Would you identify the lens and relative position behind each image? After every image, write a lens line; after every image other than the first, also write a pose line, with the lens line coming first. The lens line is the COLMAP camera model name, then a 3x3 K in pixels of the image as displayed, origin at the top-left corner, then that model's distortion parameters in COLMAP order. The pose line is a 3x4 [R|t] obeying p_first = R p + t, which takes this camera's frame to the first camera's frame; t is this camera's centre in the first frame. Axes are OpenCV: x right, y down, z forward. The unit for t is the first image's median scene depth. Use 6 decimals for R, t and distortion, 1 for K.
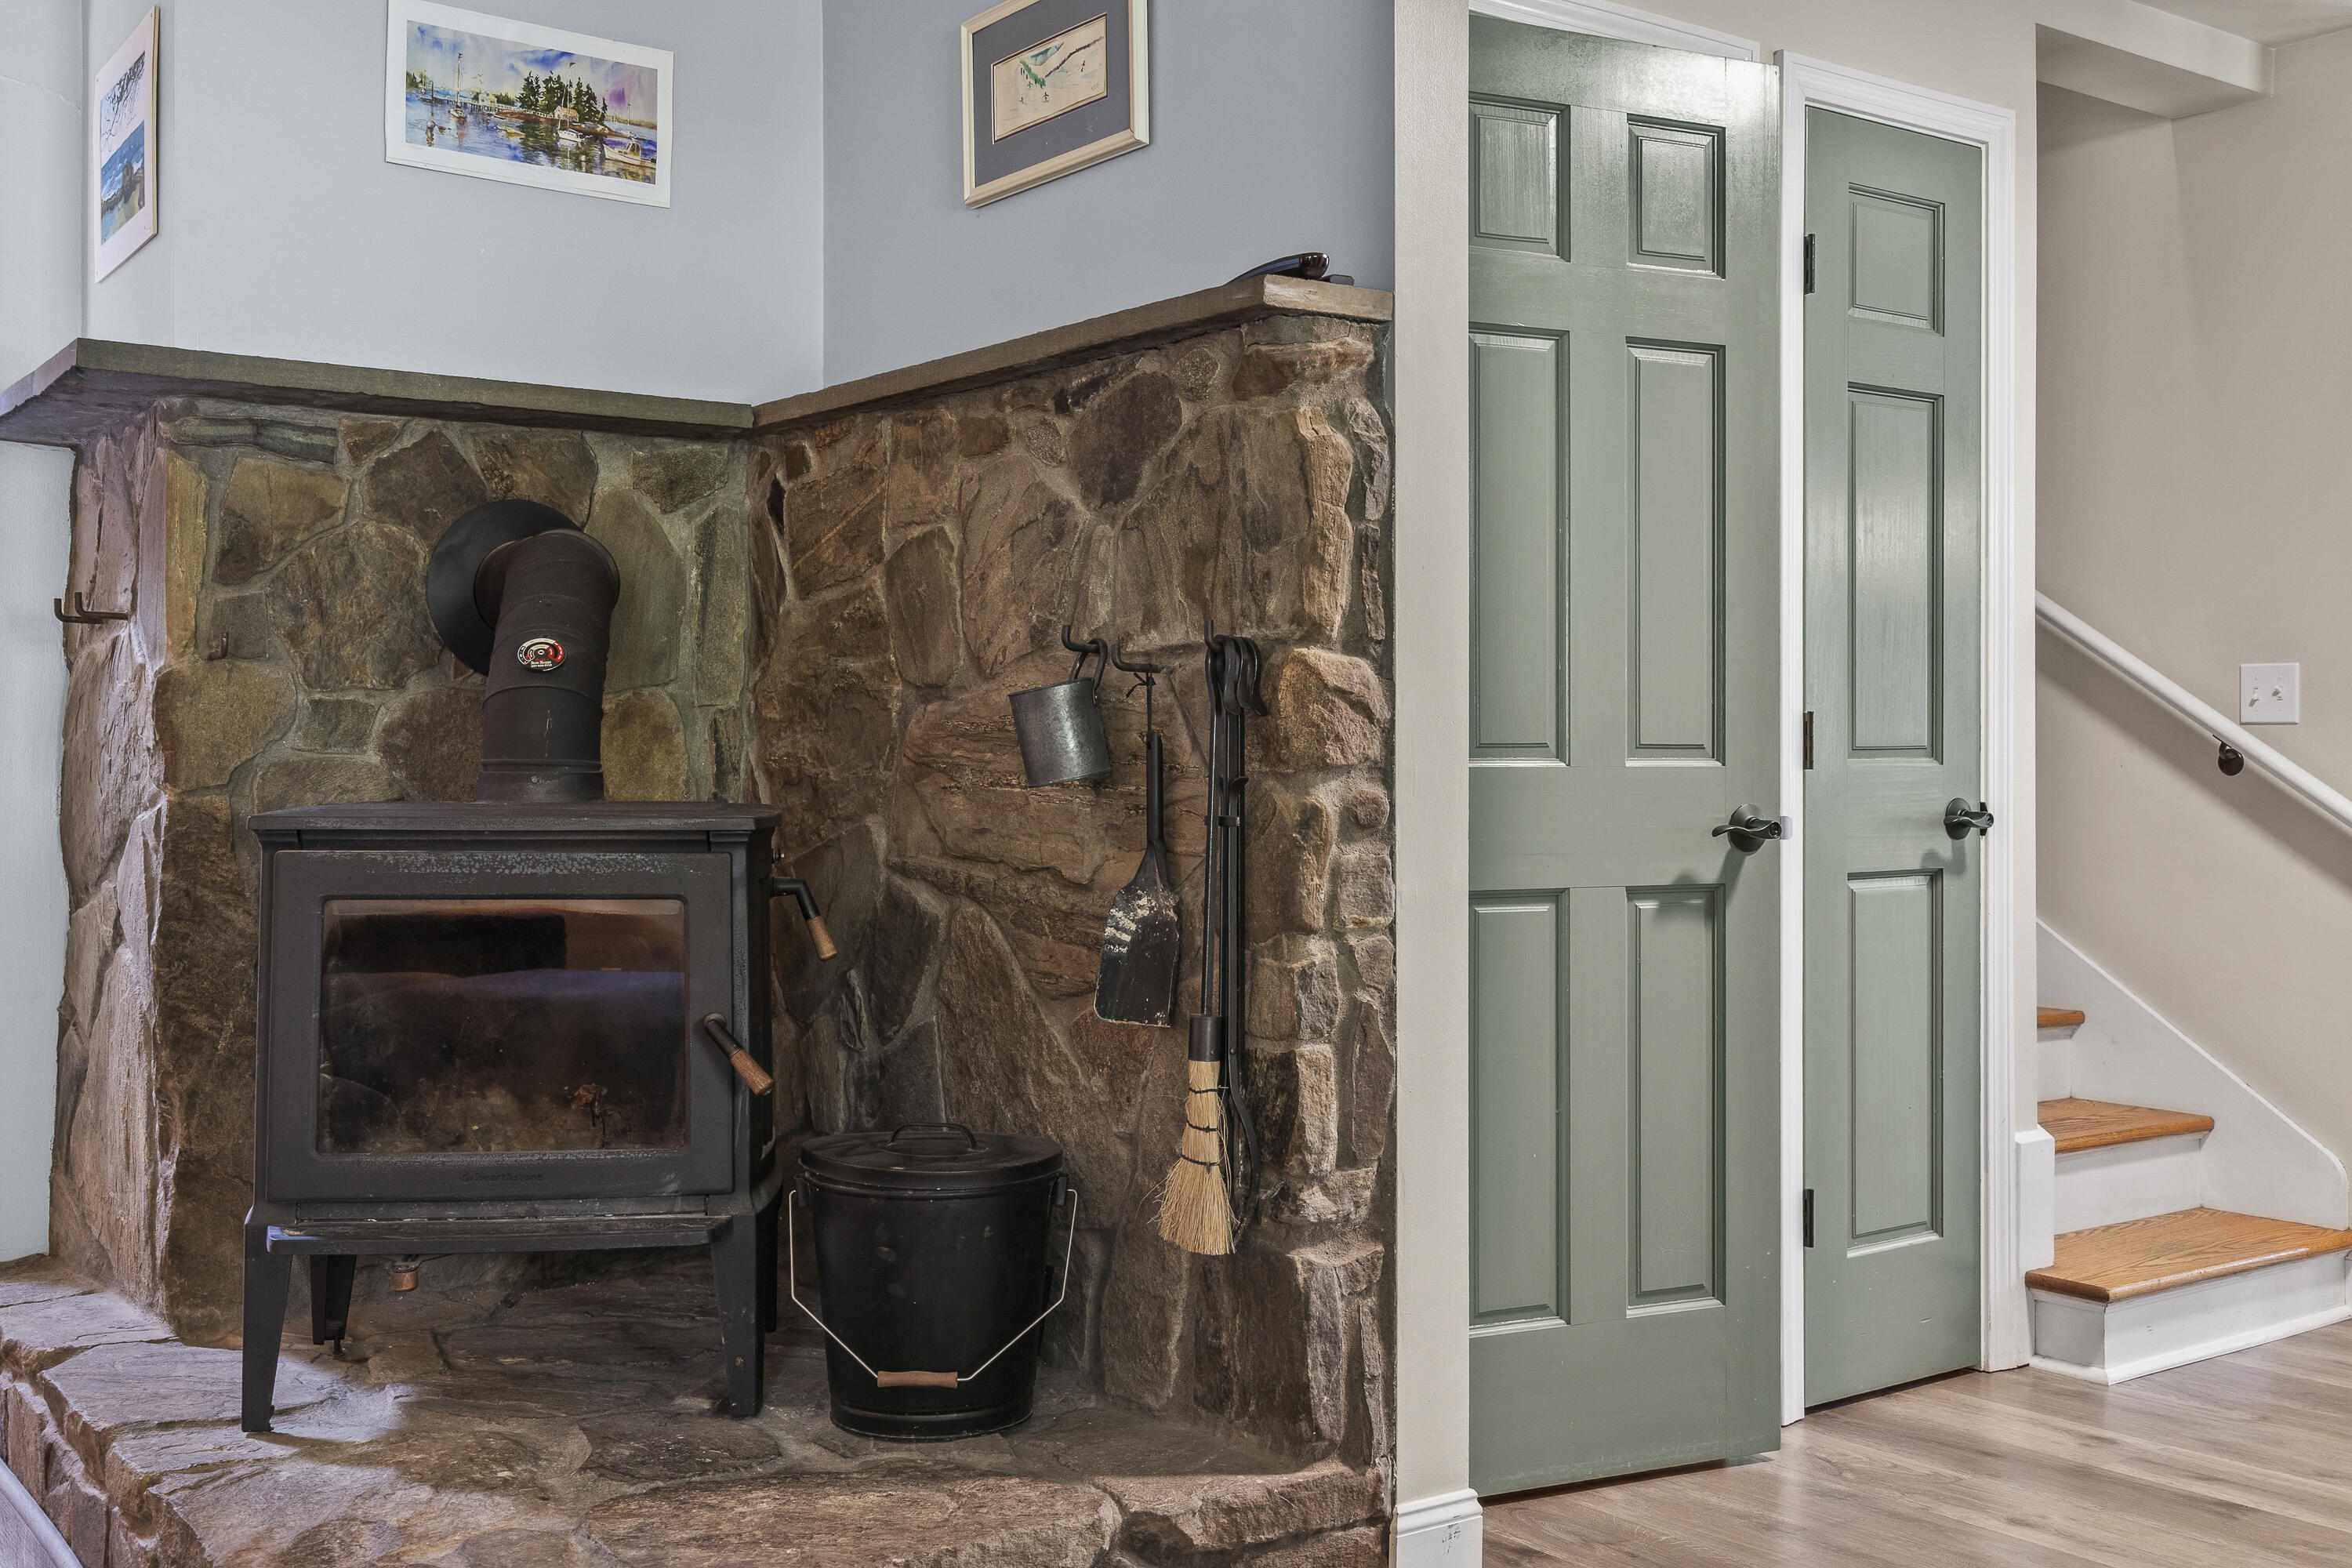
lens RADIAL K [[2325.3, 0, 1171.6], [0, 2325.3, 779.5], [0, 0, 1]] dist [-0.000163, 0.000000]
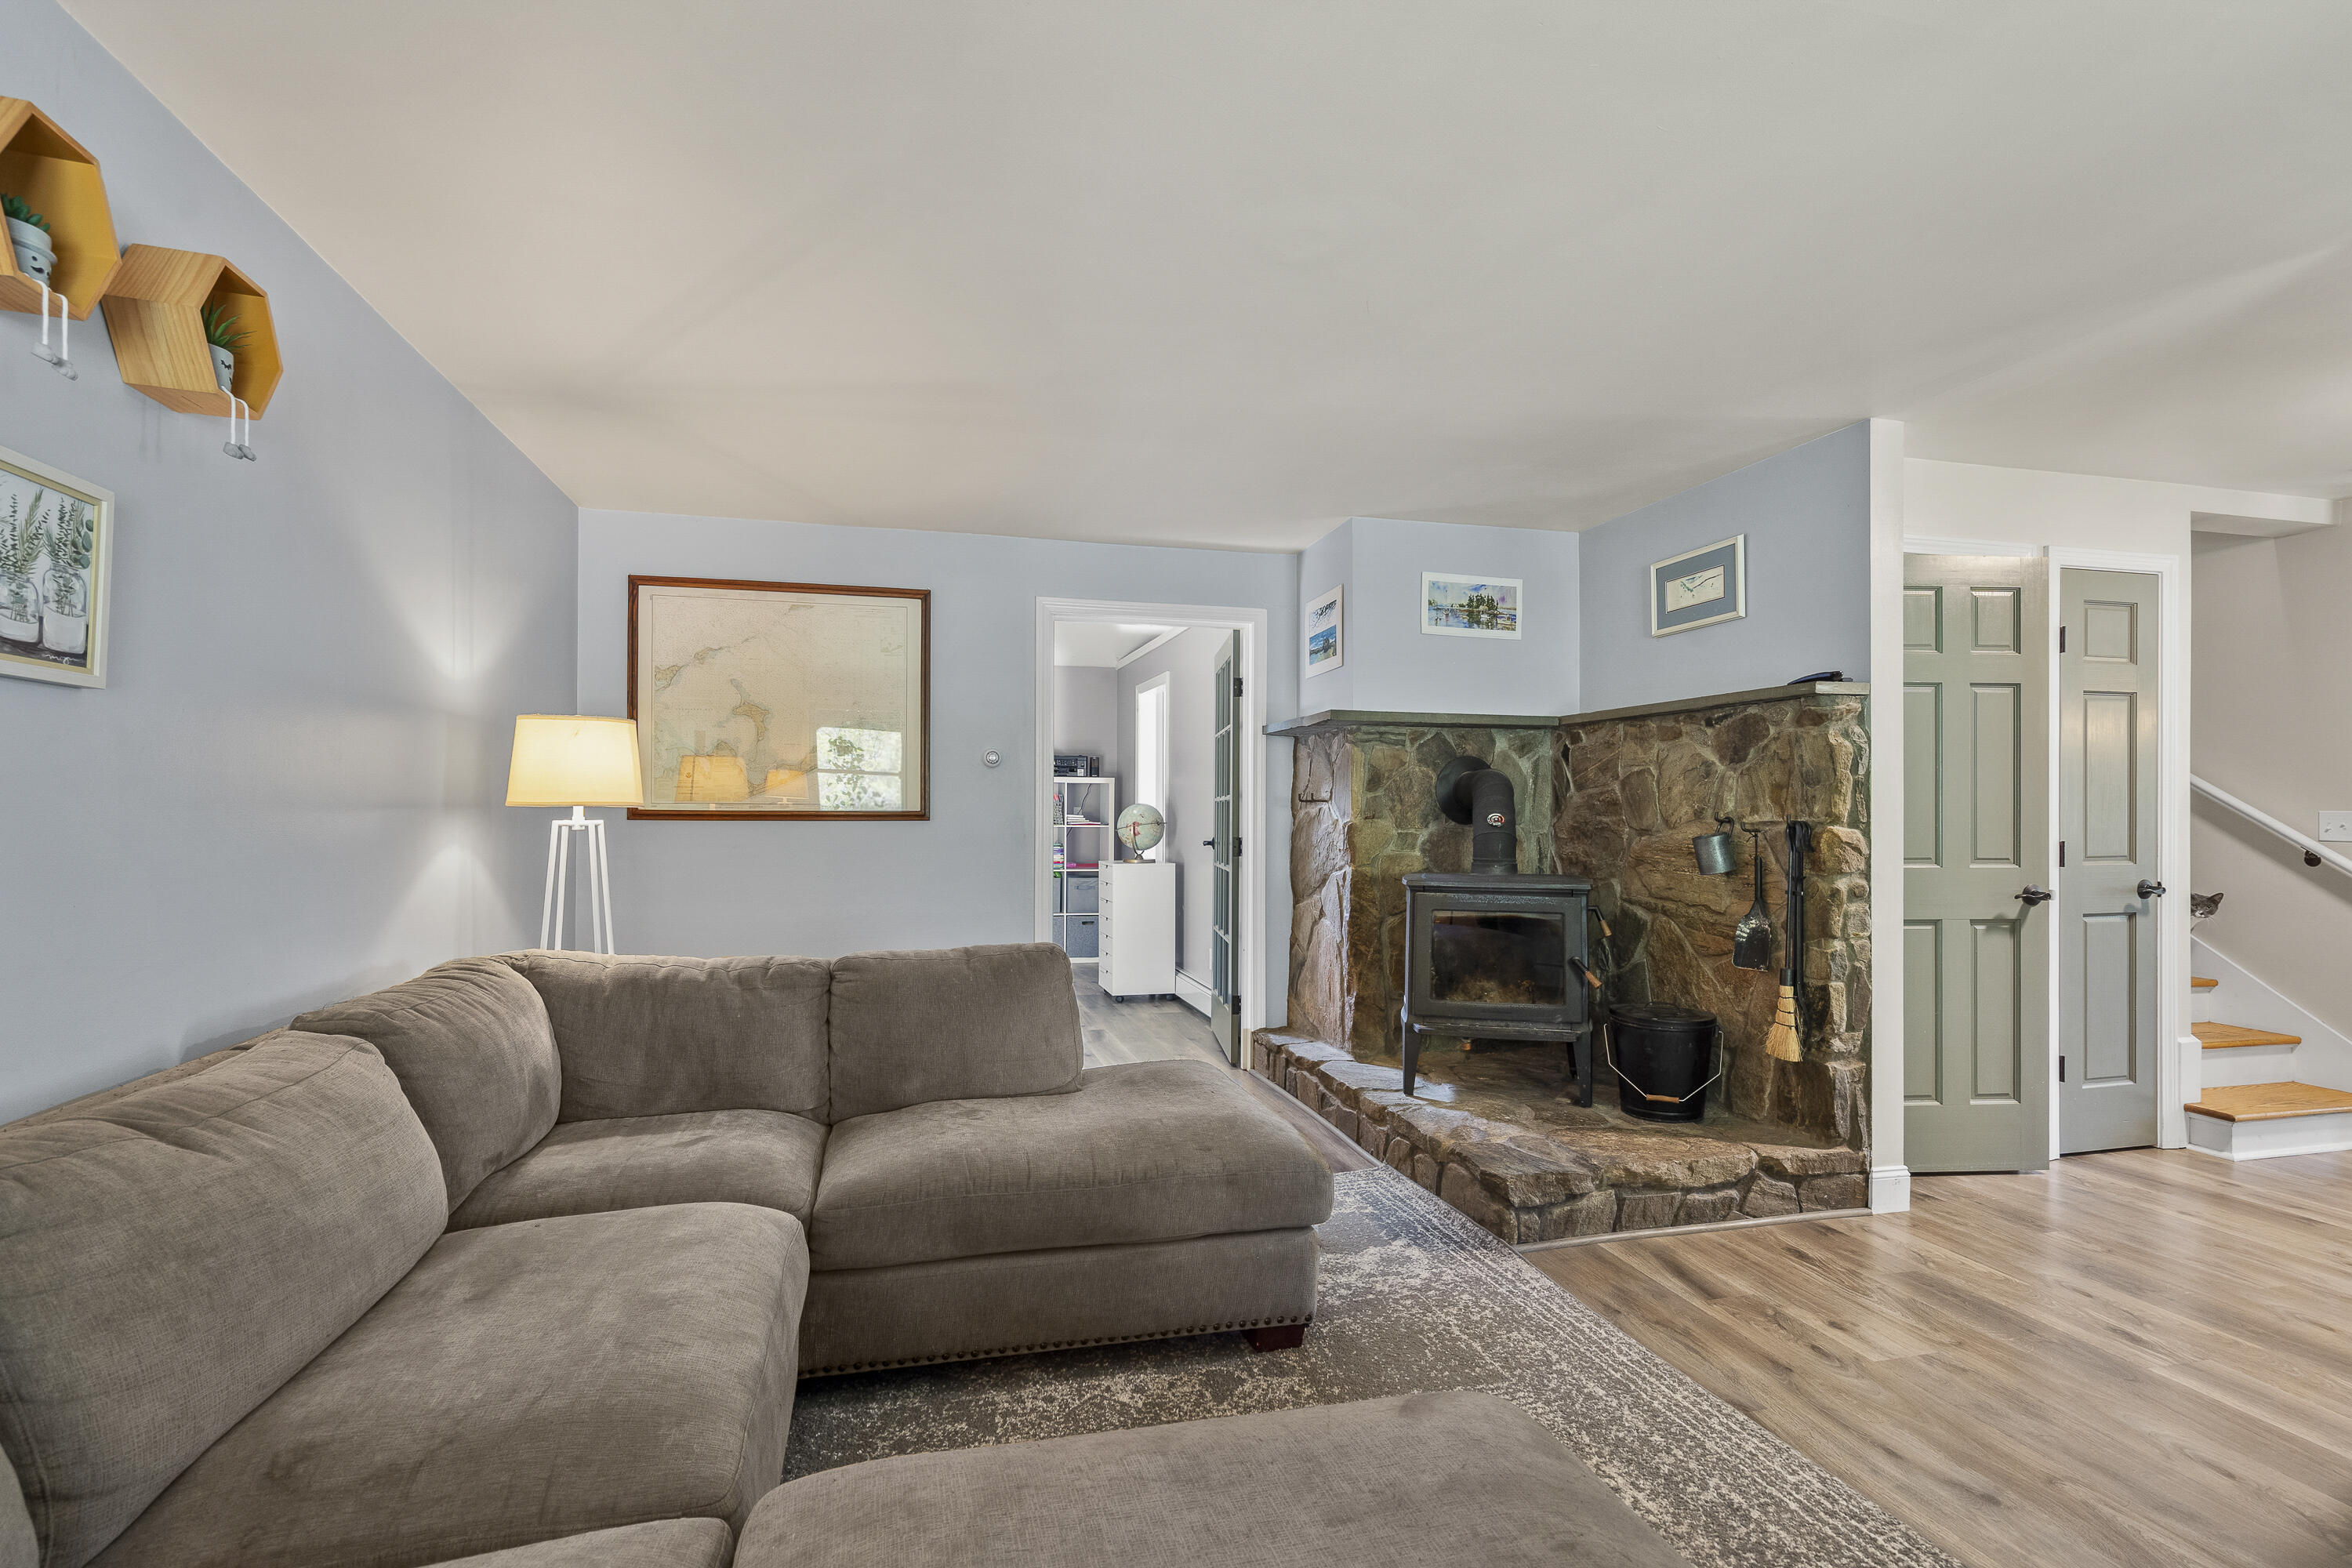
lens RADIAL K [[1089.7, 0, 1190.1], [0, 1089.7, 818.0], [0, 0, 1]] dist [0.000240, 0.000355]
pose [[0.929452, 0.002854, -0.368933, -0.125130], [-0.004669, 0.999981, -0.004029, -0.046195], [0.368915, 0.005467, 0.929447, -0.297143]]
